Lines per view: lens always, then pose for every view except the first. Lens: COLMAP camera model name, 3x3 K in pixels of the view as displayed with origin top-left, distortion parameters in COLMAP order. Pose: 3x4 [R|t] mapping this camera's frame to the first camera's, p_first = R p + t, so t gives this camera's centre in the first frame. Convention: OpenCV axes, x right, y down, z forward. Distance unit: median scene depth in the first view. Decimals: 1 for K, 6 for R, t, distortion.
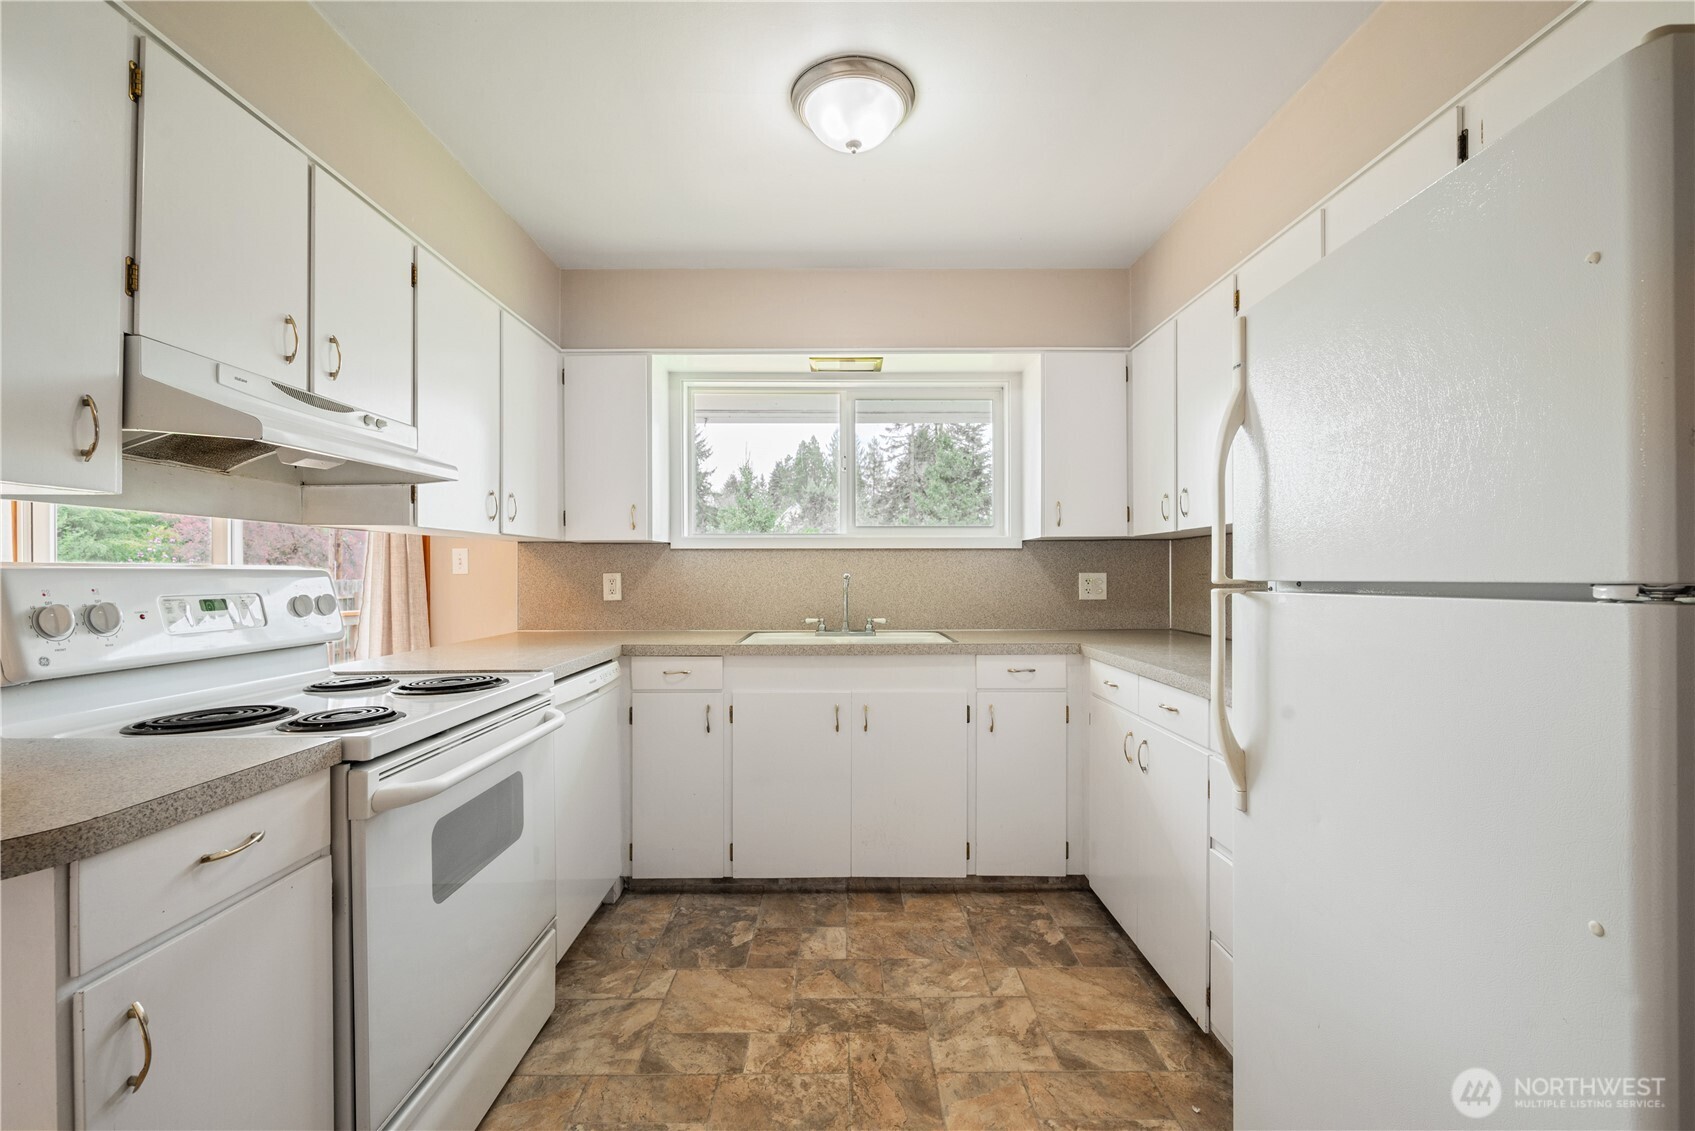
lens RADIAL K [[723.6, 0, 847.1], [0, 723.6, 572.6], [0, 0, 1]] dist [-0.000356, 0.000201]
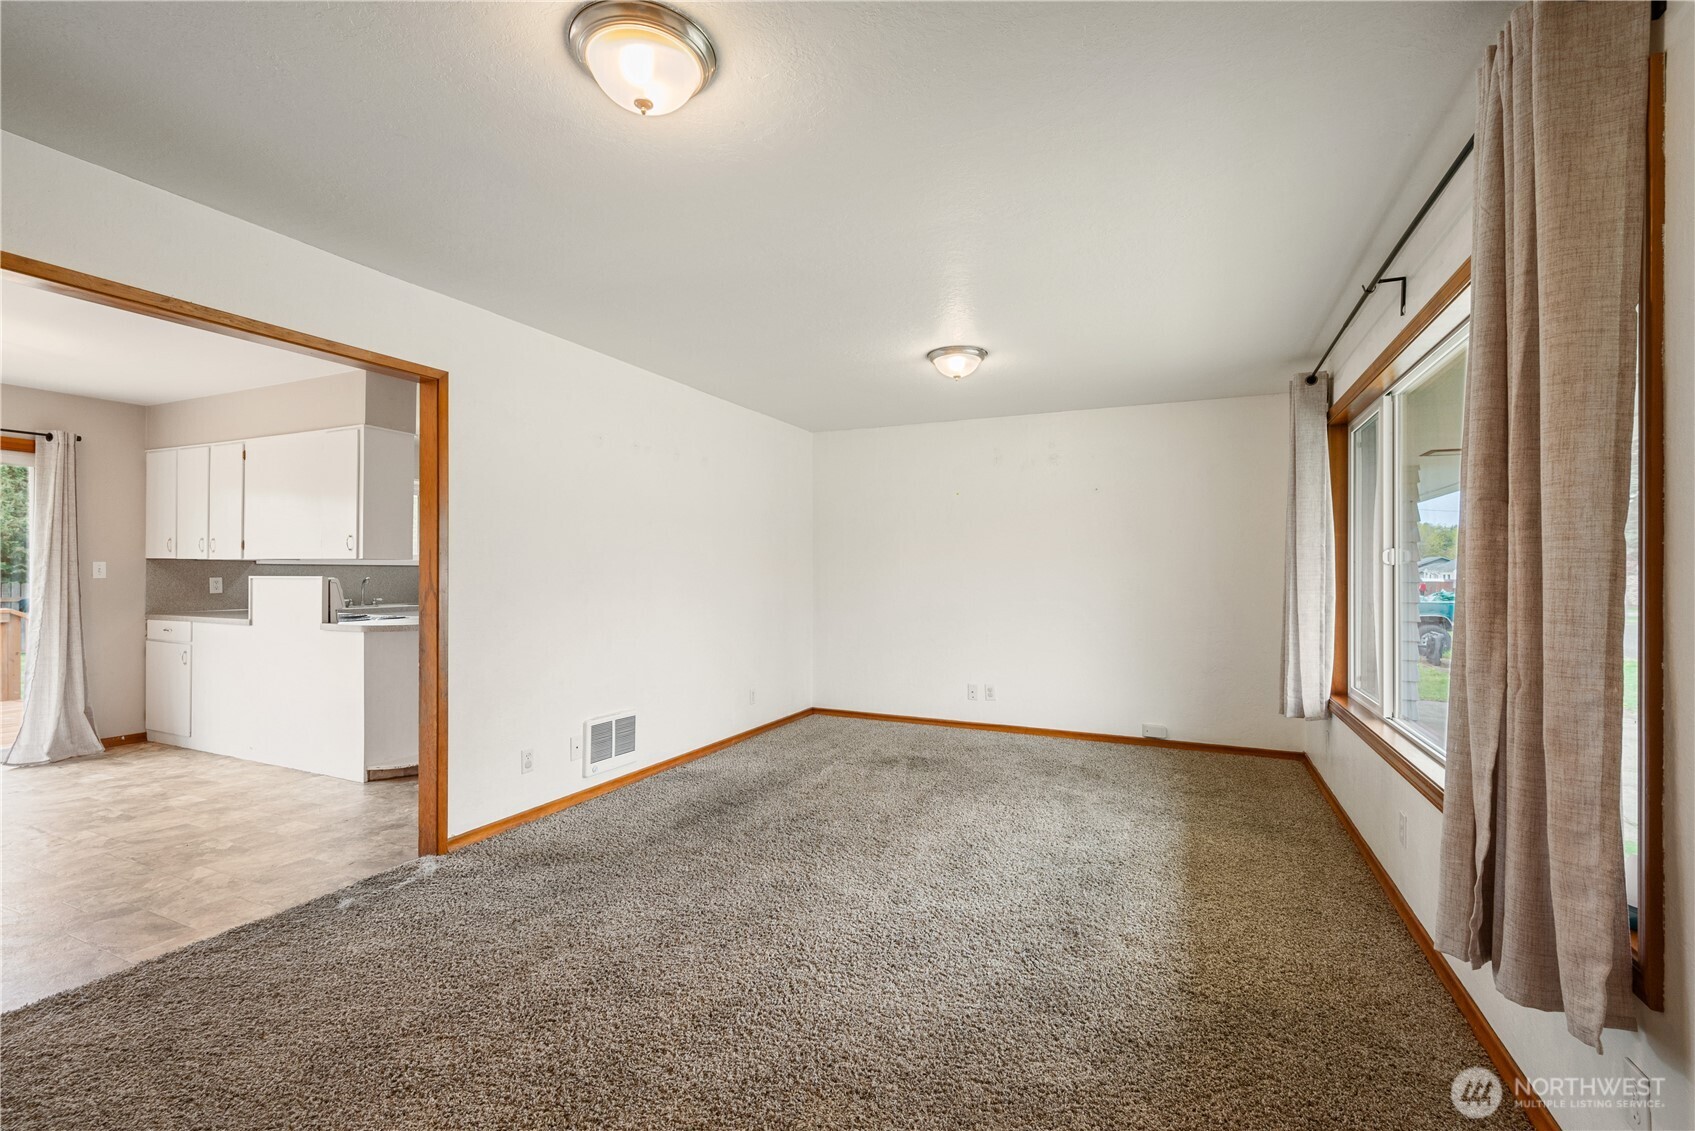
lens RADIAL K [[728.9, 0, 845.5], [0, 728.9, 568.3], [0, 0, 1]] dist [-0.000667, -0.000667]
pose [[0.424790, 0.007389, 0.905262, -1.774389], [-0.004755, 0.999971, -0.005931, -0.024890], [-0.905279, -0.001785, 0.424813, -1.546795]]
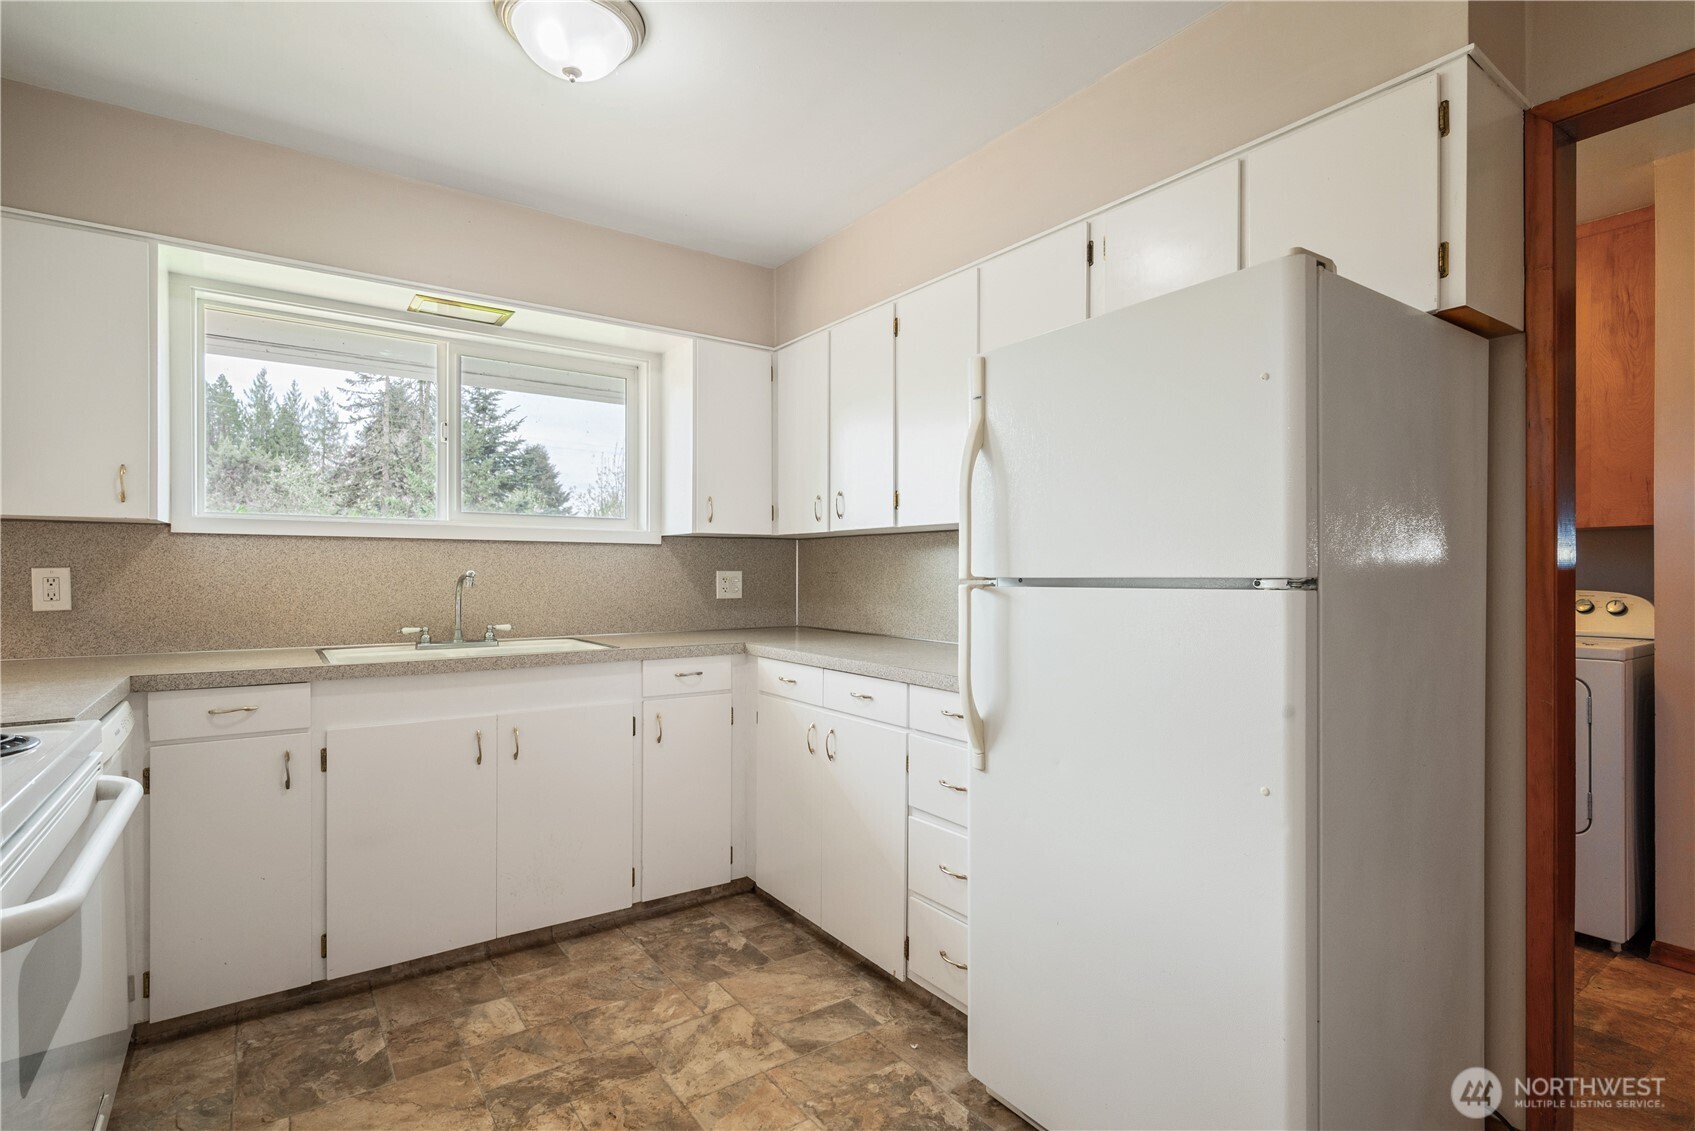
lens RADIAL K [[814.8, 0, 846.3], [0, 814.8, 572.7], [0, 0, 1]] dist [-0.000770, 0.000310]
pose [[0.818793, 0.003582, 0.574078, -0.229834], [-0.004709, 0.999989, 0.000478, 0.001939], [-0.574070, -0.003095, 0.818800, 0.014453]]
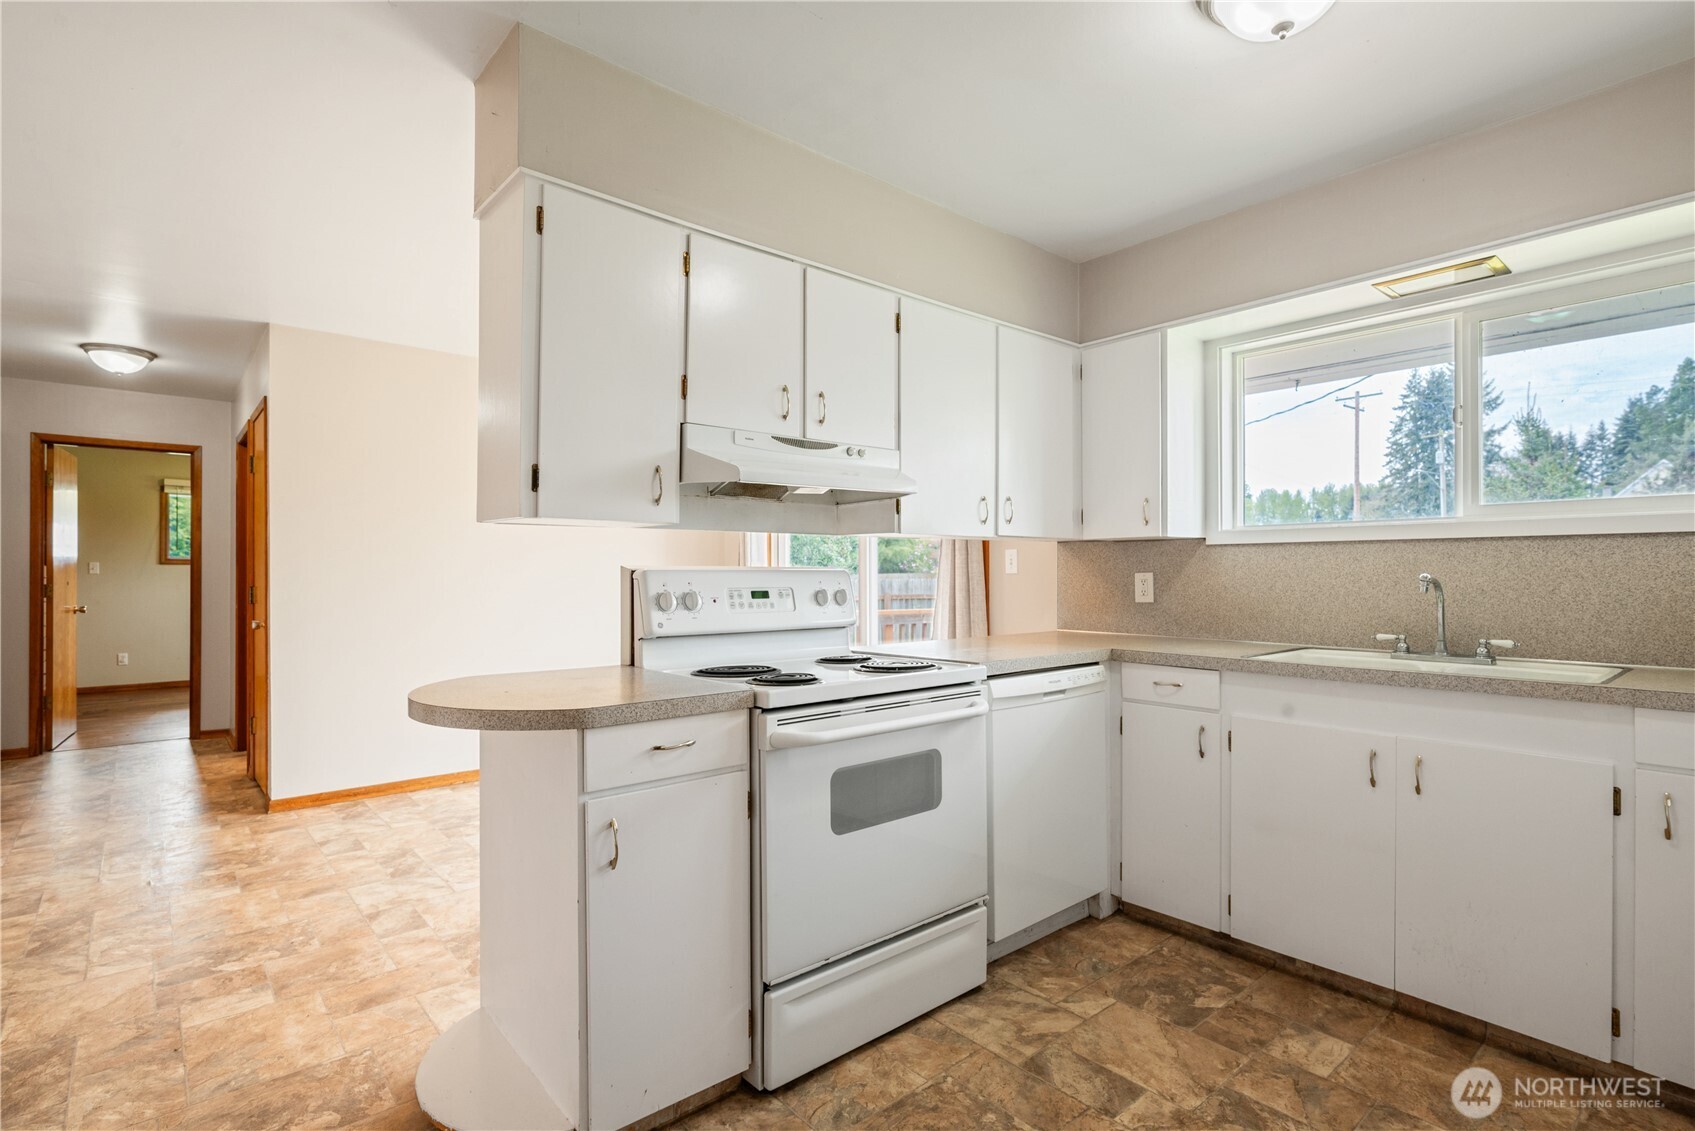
lens RADIAL K [[816.5, 0, 847.4], [0, 816.5, 571.3], [0, 0, 1]] dist [0.001072, 0.000569]
pose [[0.648772, -0.000576, -0.760983, 0.311782], [-0.000018, 1.000000, -0.000772, -0.000373], [0.760983, 0.000515, 0.648772, 0.053242]]
